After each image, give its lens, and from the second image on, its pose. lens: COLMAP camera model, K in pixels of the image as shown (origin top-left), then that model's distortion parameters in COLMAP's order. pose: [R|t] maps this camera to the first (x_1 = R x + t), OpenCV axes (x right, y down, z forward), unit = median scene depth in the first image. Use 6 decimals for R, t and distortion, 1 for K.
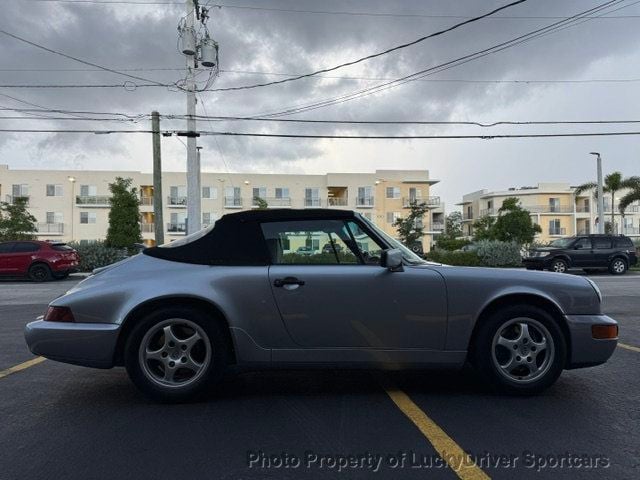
lens RADIAL K [[461.5, 0, 319.3], [0, 461.5, 243.5], [0, 0, 1]] dist [0.023998, -0.032772]
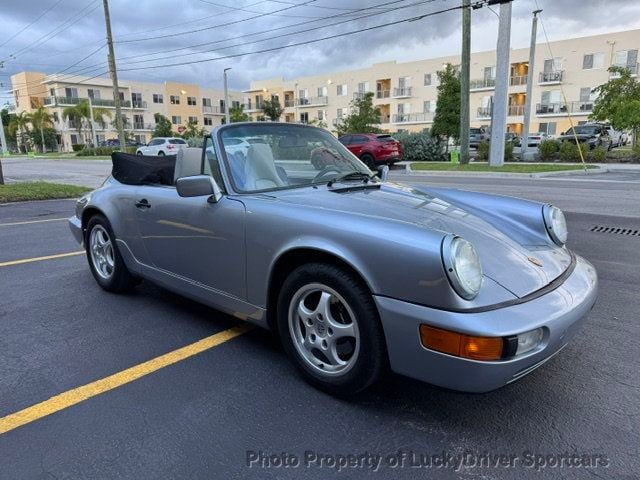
lens RADIAL K [[461.5, 0, 323.3], [0, 461.5, 244.7], [0, 0, 1]] dist [0.023998, -0.032772]
pose [[0.678211, 0.145633, -0.720292, 0.178367], [0.039431, 0.971543, 0.233559, -0.009691], [0.733809, -0.186804, 0.653168, 0.112993]]
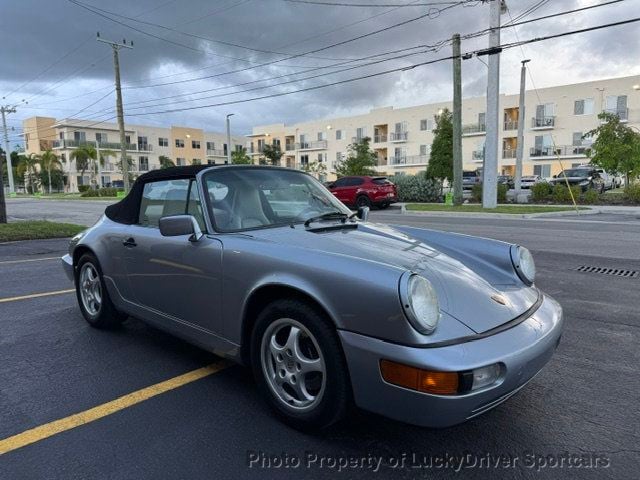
lens RADIAL K [[461.5, 0, 319.3], [0, 461.5, 240.3], [0, 0, 1]] dist [0.023998, -0.032772]
pose [[0.670502, 0.078368, -0.737757, 0.189354], [0.037001, 0.989636, 0.138751, -0.009991], [0.740984, -0.120331, 0.660653, 0.115178]]
